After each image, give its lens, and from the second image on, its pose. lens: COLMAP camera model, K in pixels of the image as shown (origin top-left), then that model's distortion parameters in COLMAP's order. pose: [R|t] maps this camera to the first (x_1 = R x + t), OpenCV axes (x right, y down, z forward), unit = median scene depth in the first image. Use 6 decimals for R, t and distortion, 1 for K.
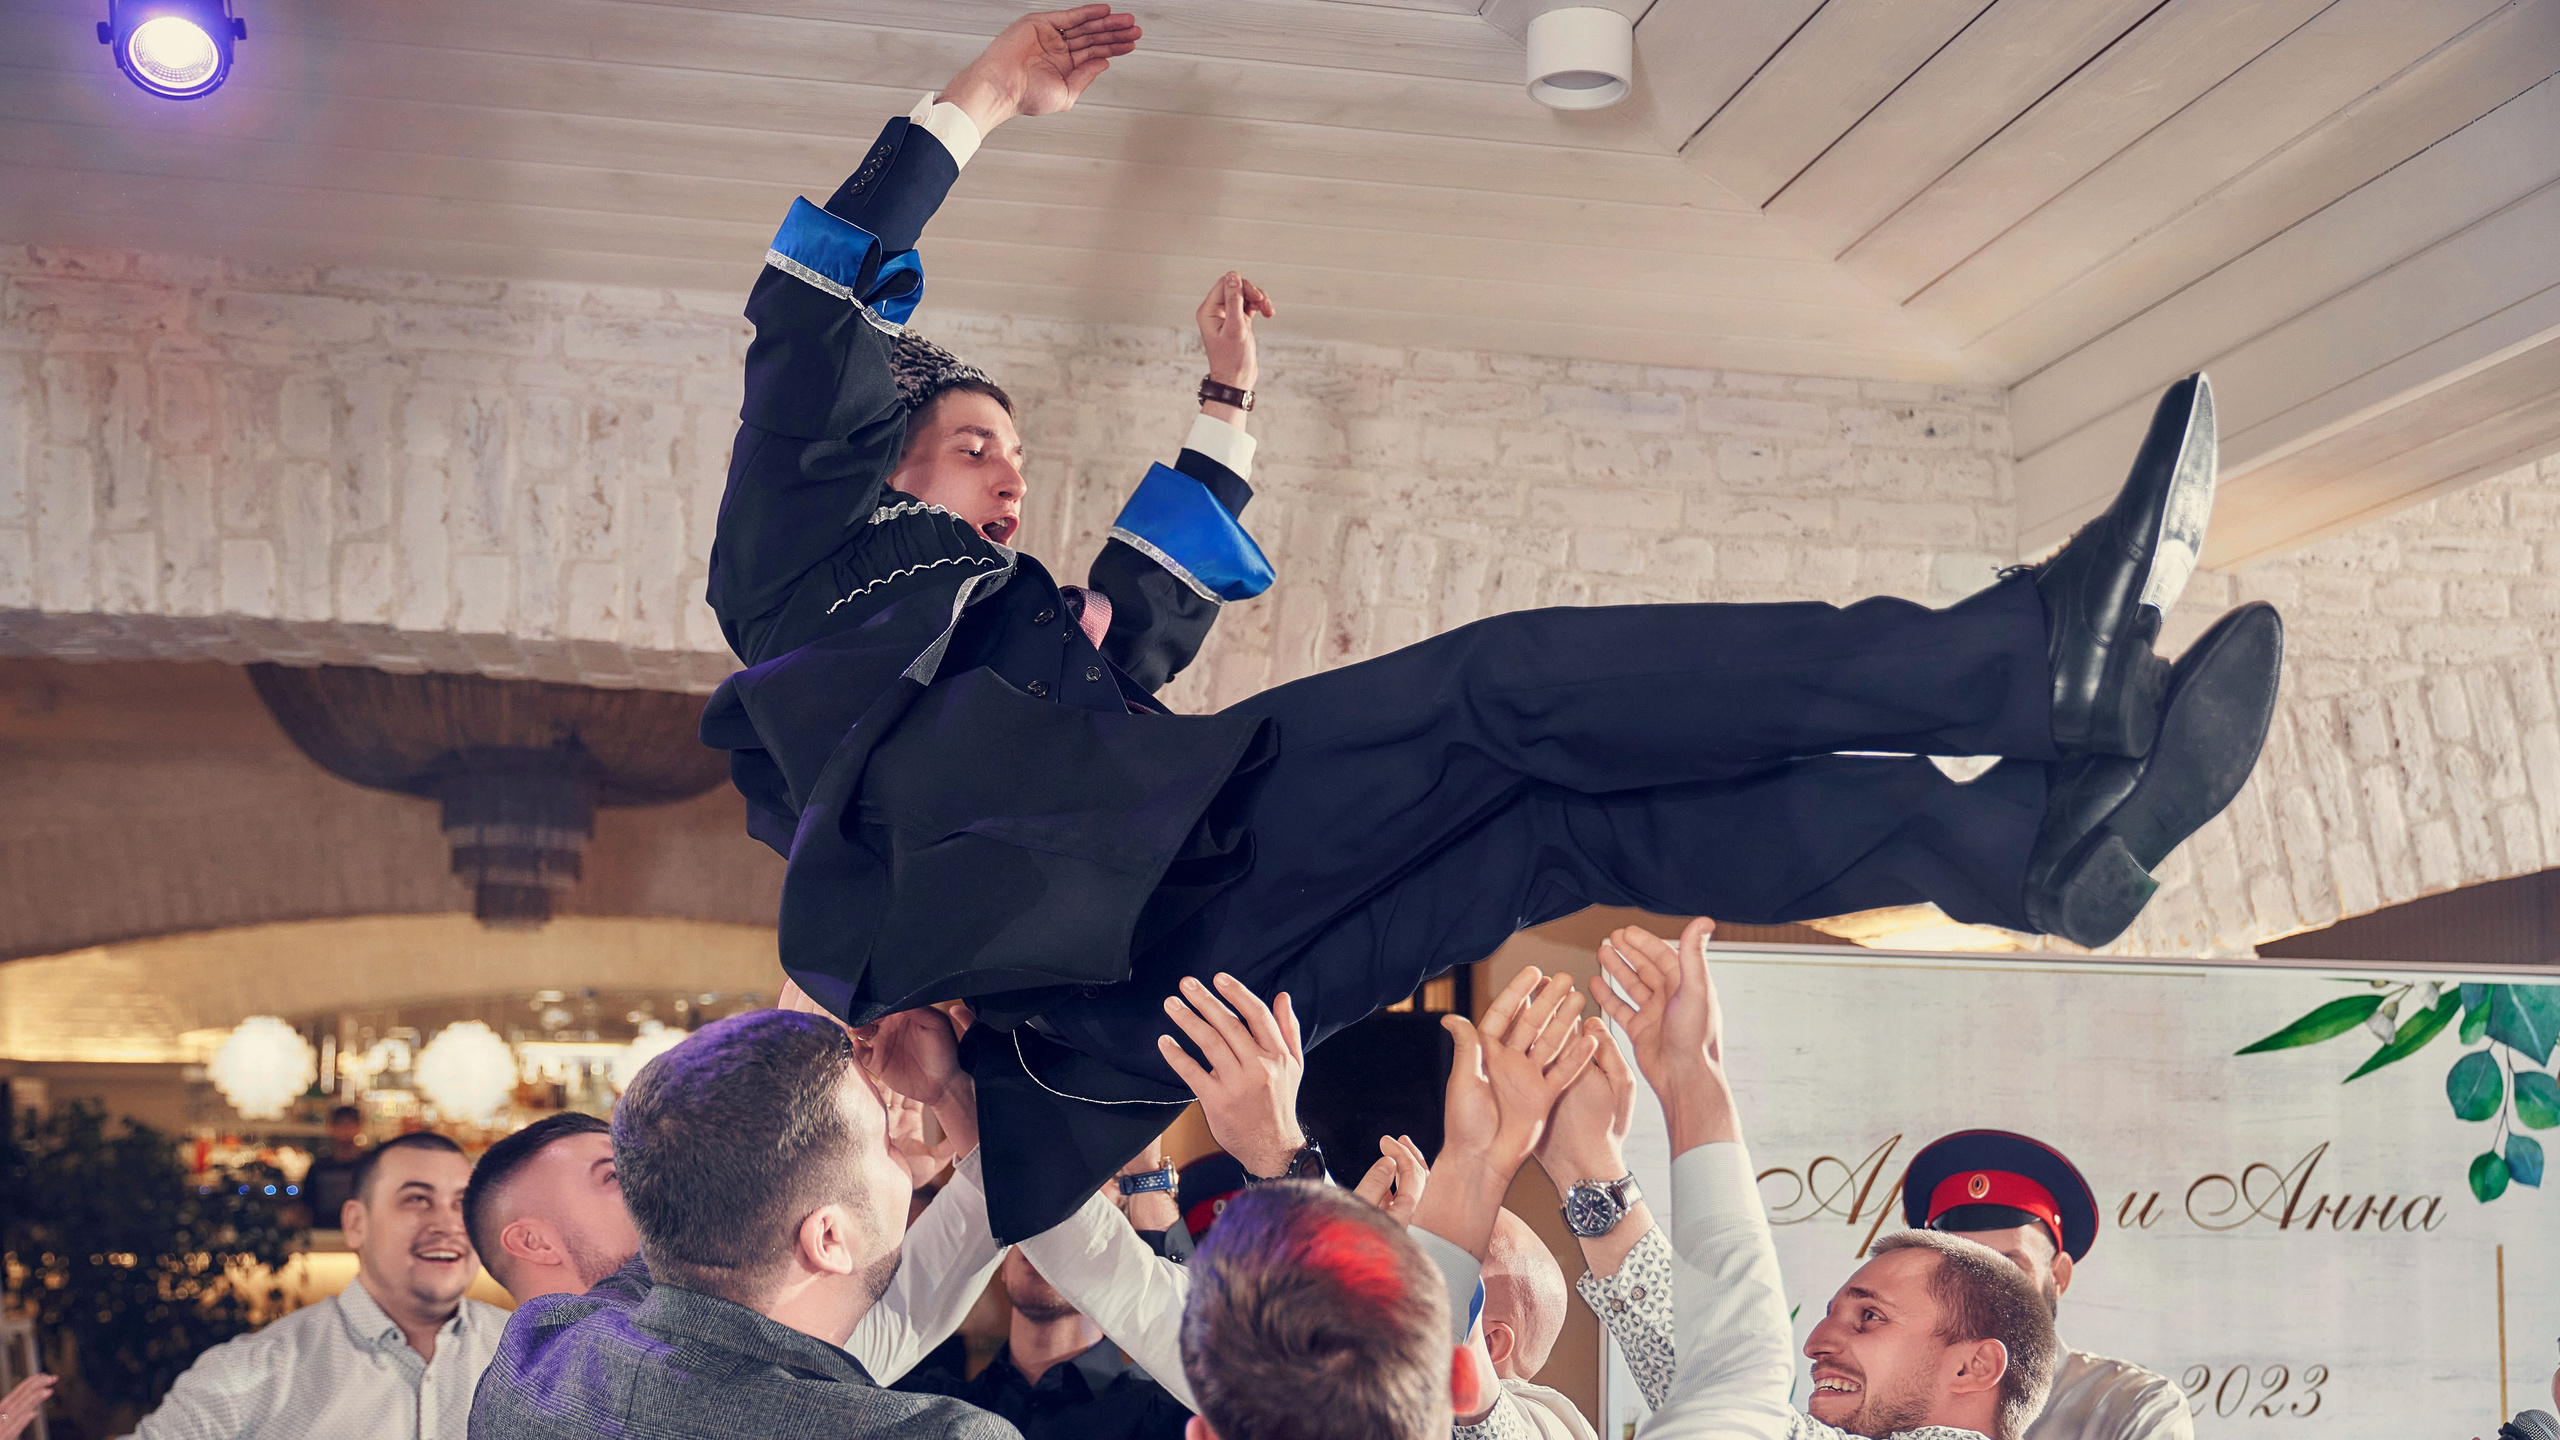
lens RADIAL K [[2662.1, 0, 1284.2], [0, 2662.1, 854.6], [0, 0, 1]] dist [0.009620, -0.025670]
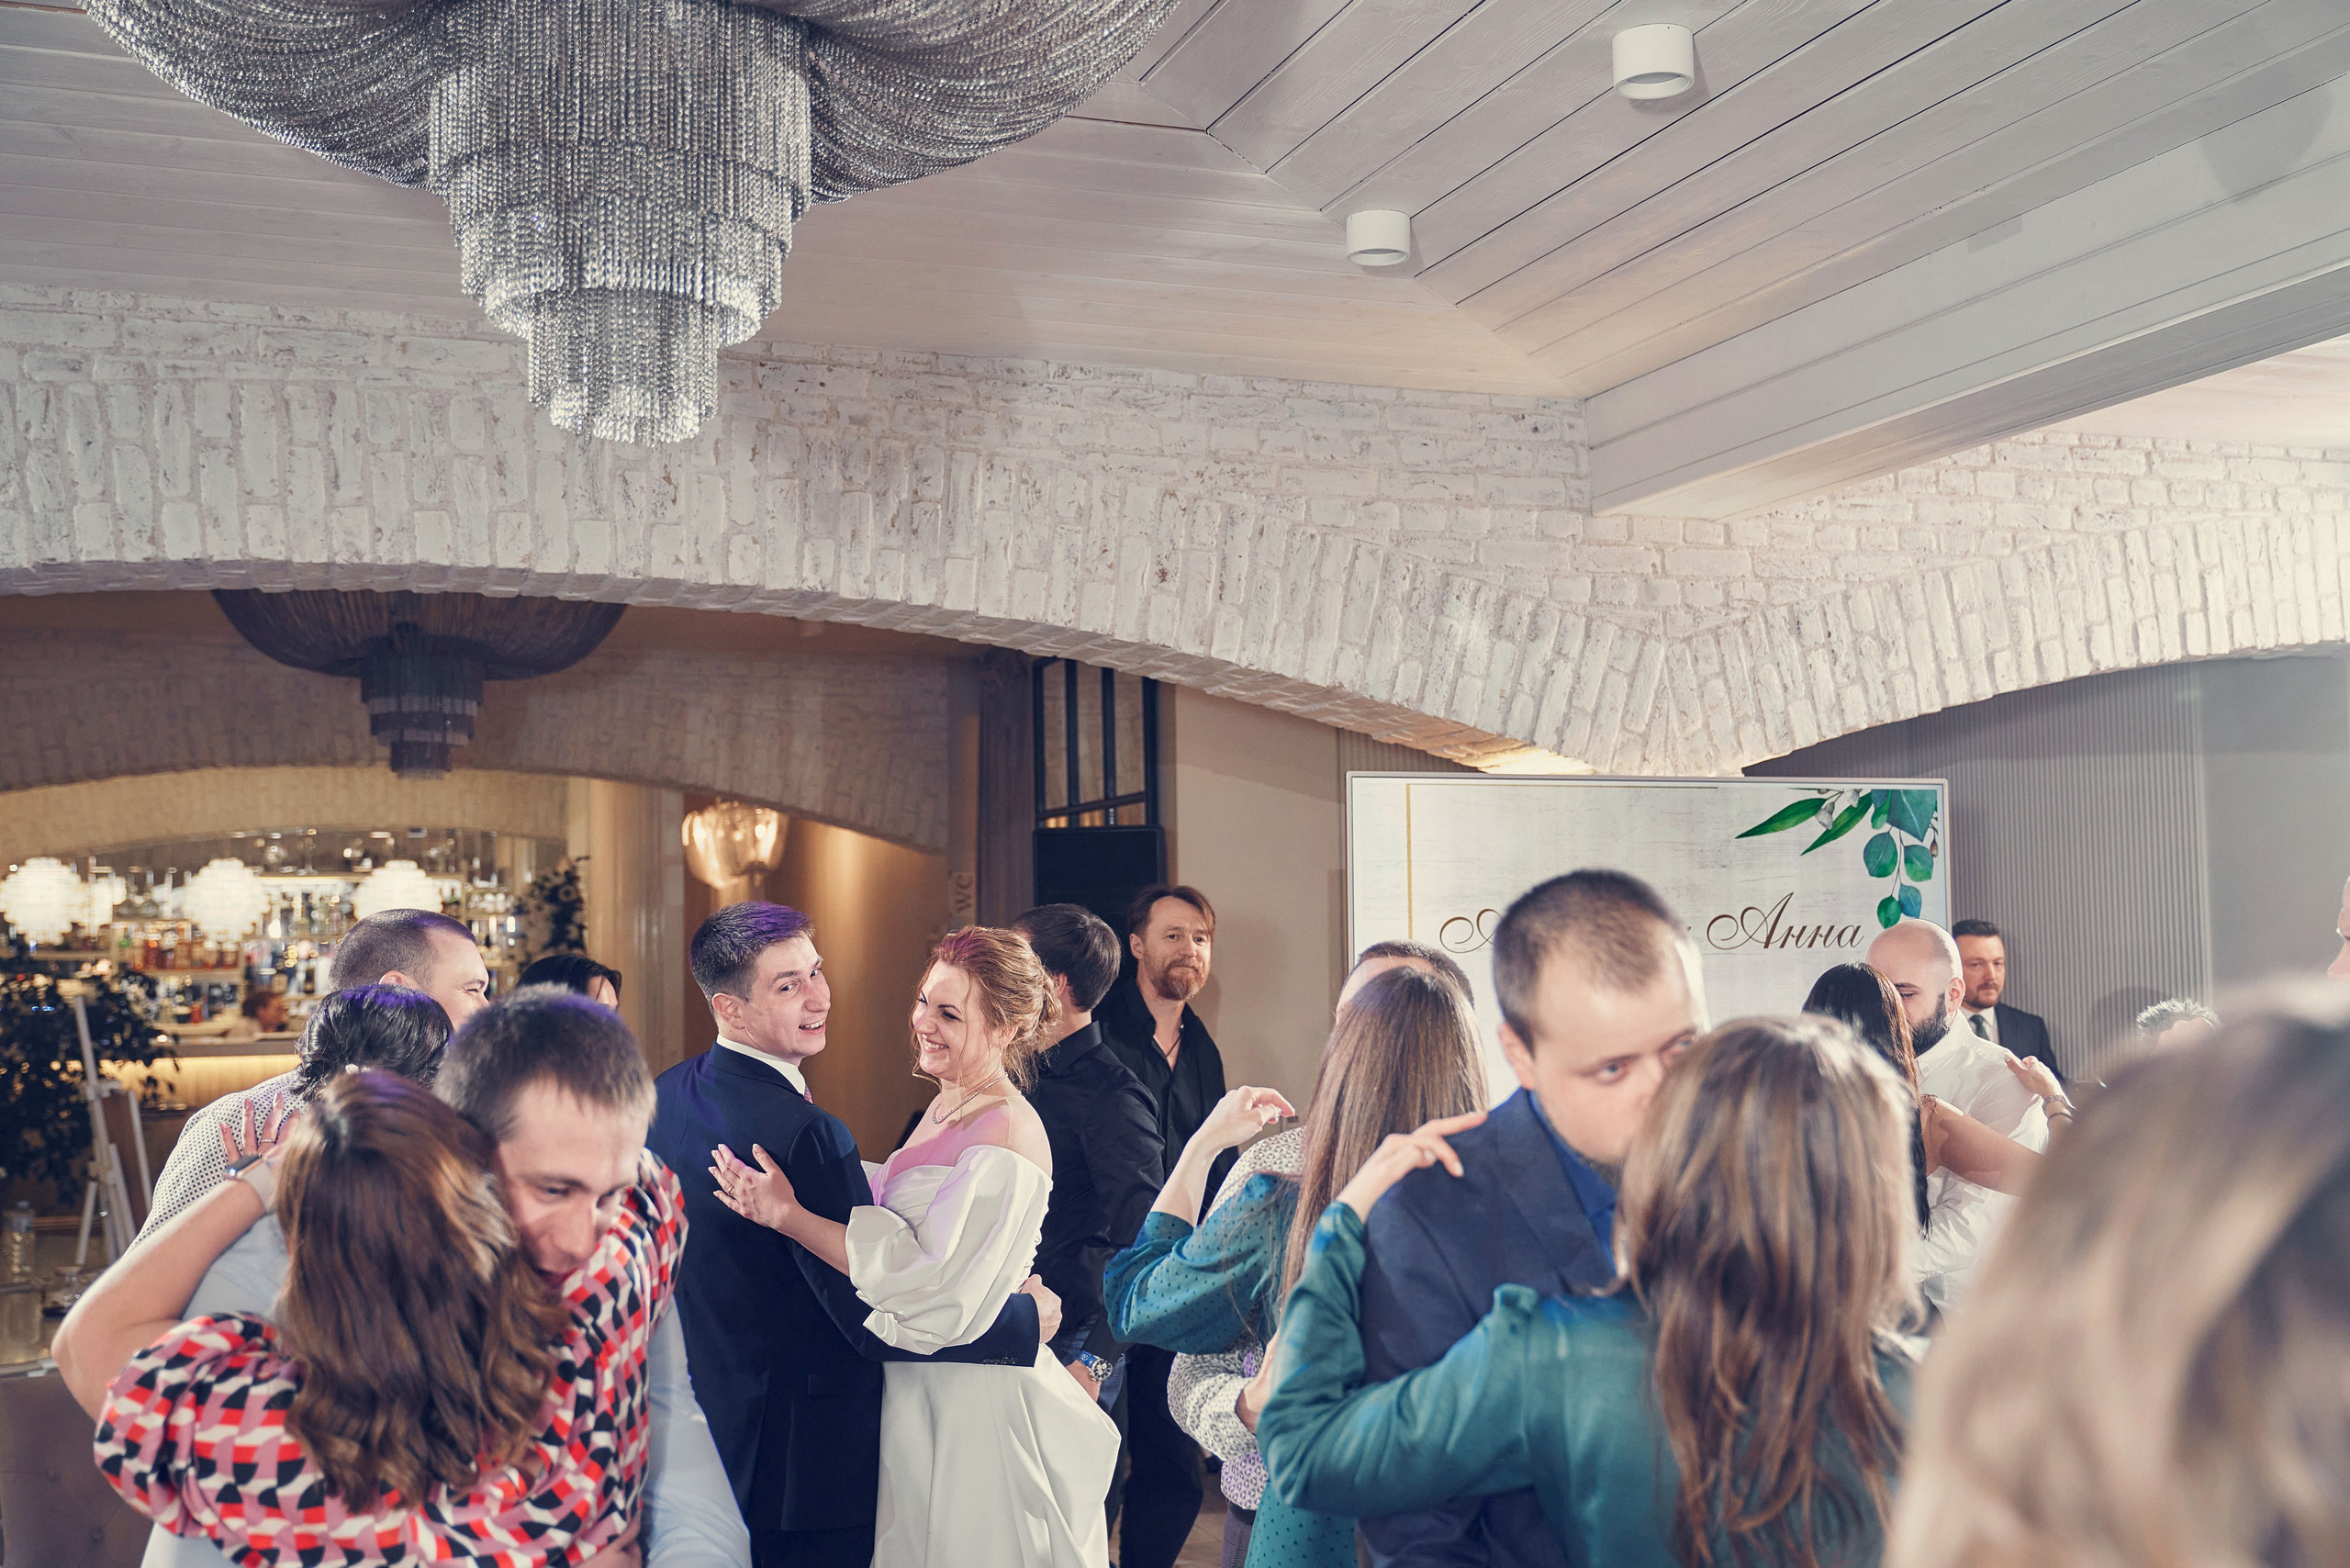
lens RADIAL K [[2381.9, 0, 1170.9], [0, 2381.9, 794.1], [0, 0, 1]] dist [-0.000449, -0.028552]
pose [[0.988856, -0.017926, 0.147795, -0.165145], [0.011907, 0.999067, 0.041509, -0.011909], [-0.148401, -0.039287, 0.988147, -0.308033]]
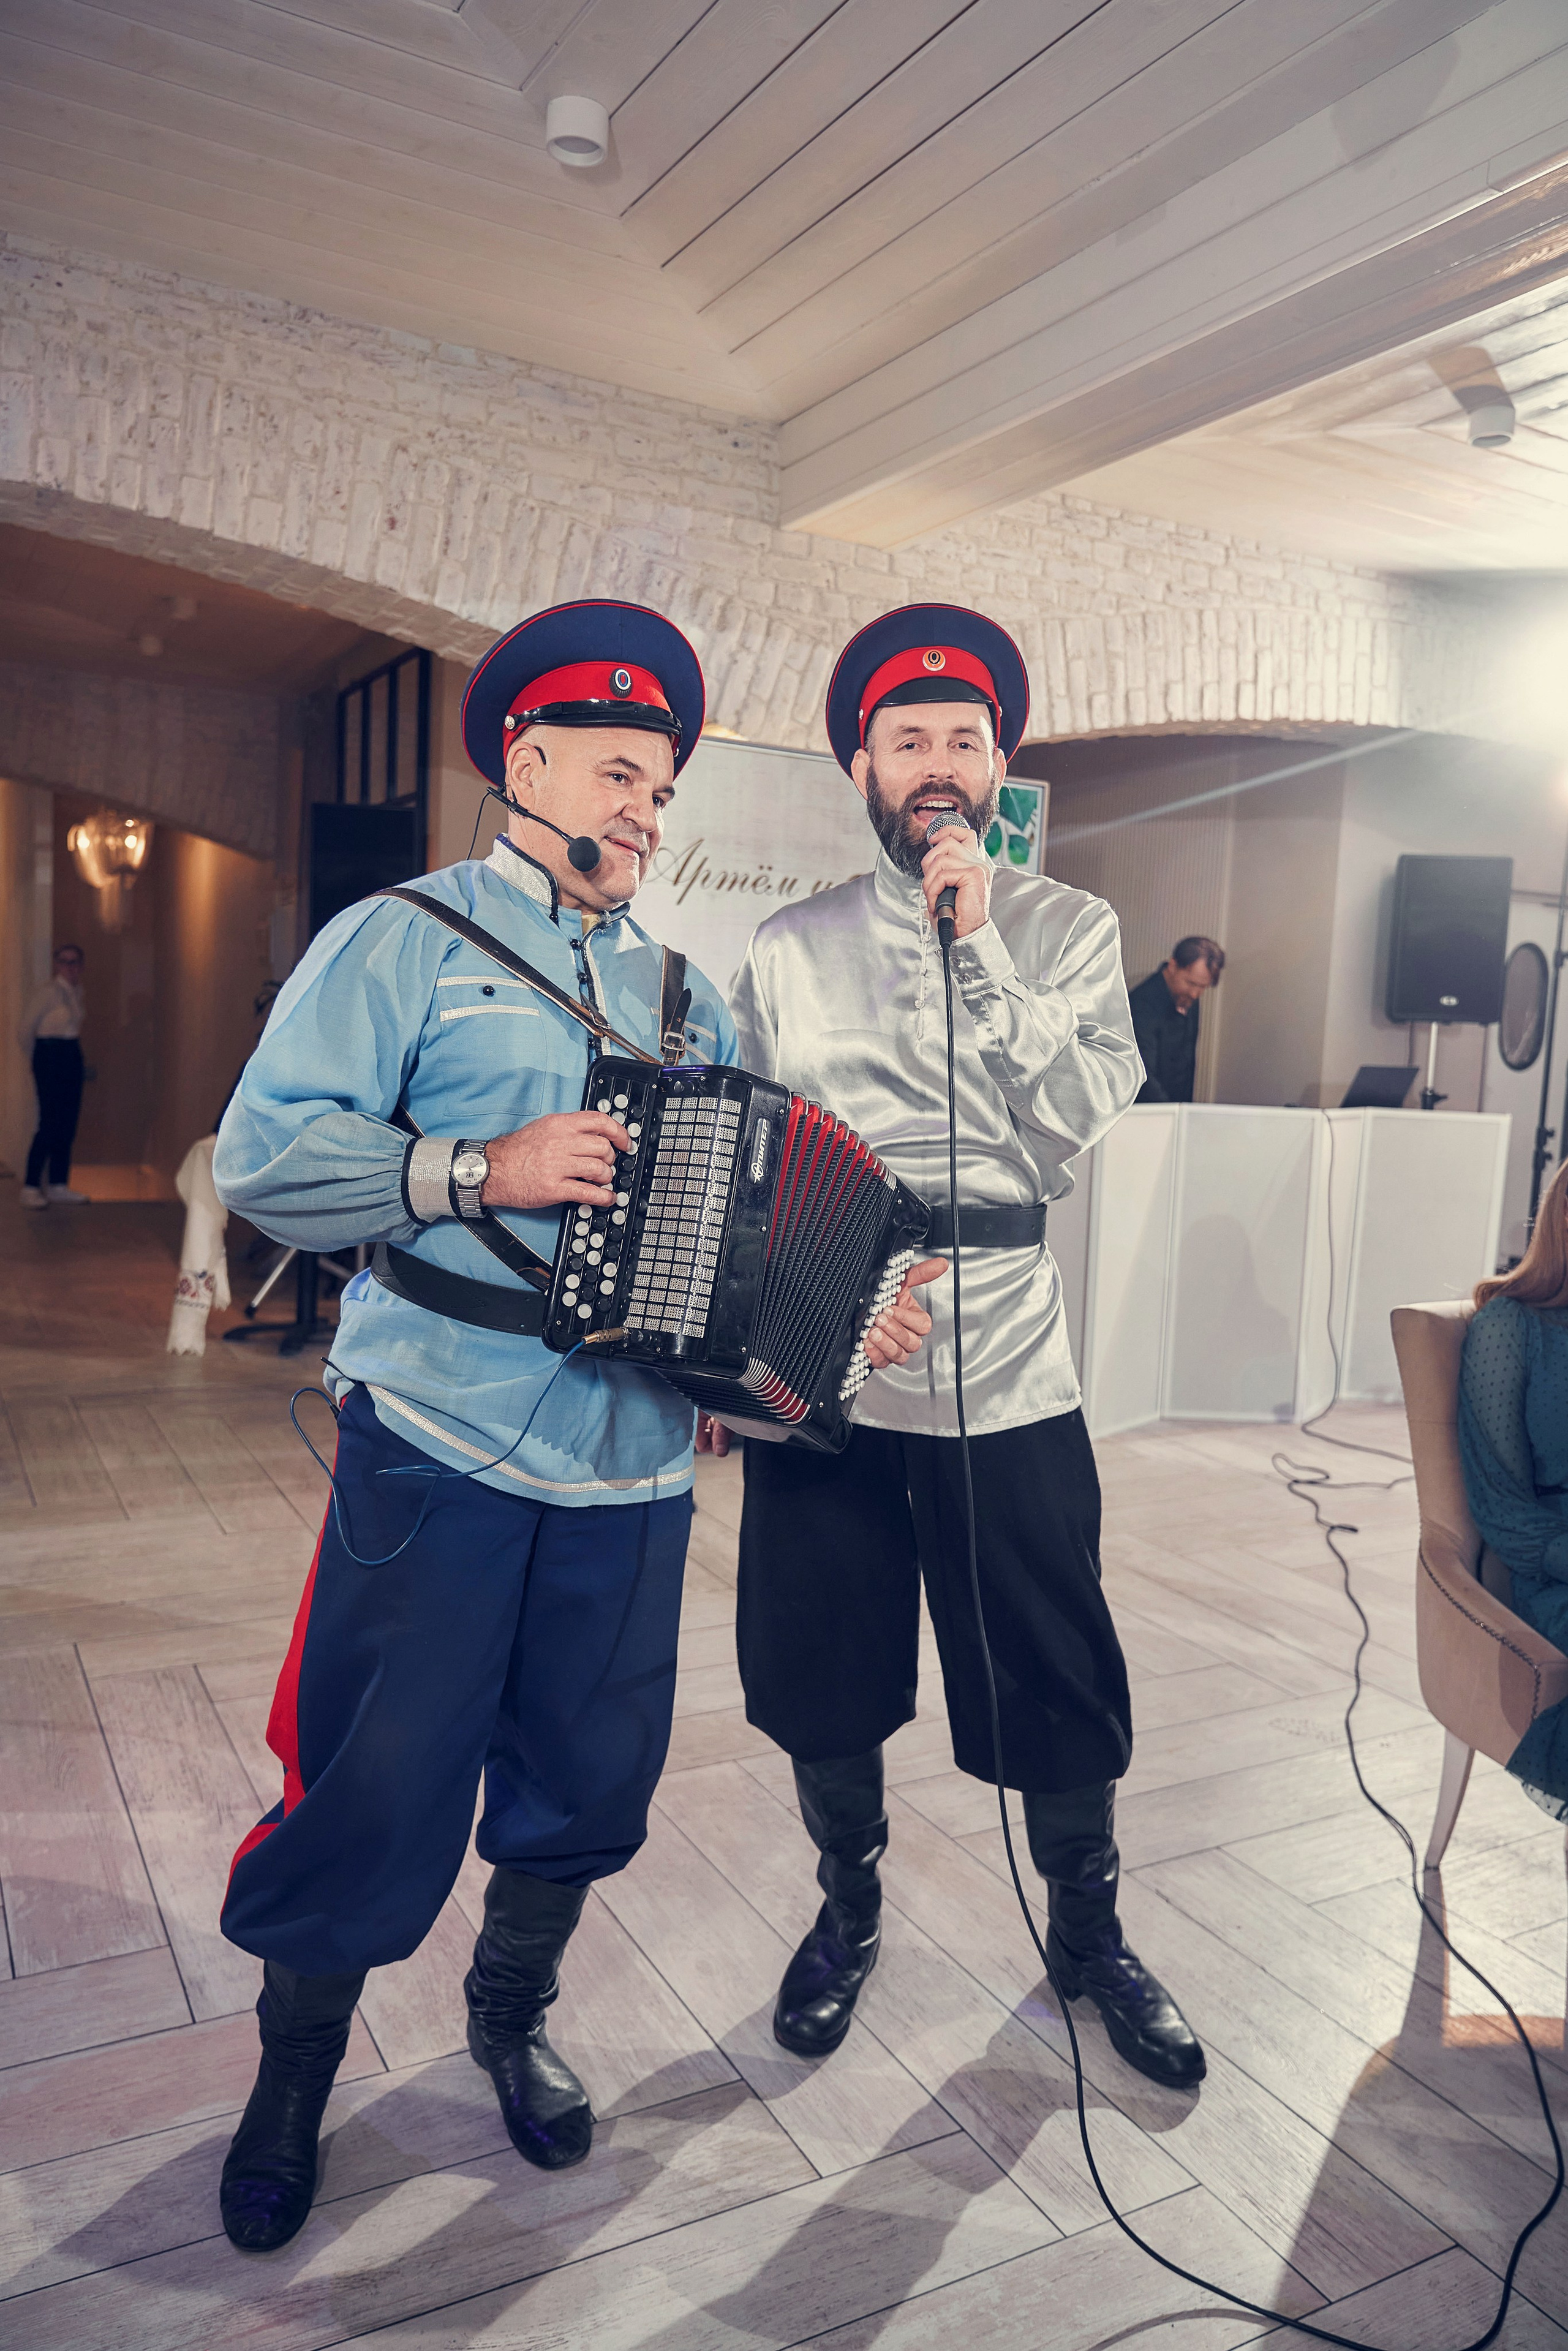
lens RADIAL K [[1658.2, 0, 787.4], [0, 1658.2, 1178.0], [0, 0, 1]] dist [-0.001693, -0.004190]
pose [[0.950135, 0.002745, 0.311826, -0.061629], [-0.066655, 0.978638, 0.194483, 0.098322], [-0.304631, -0.205570, 0.930022, -0.113448]]
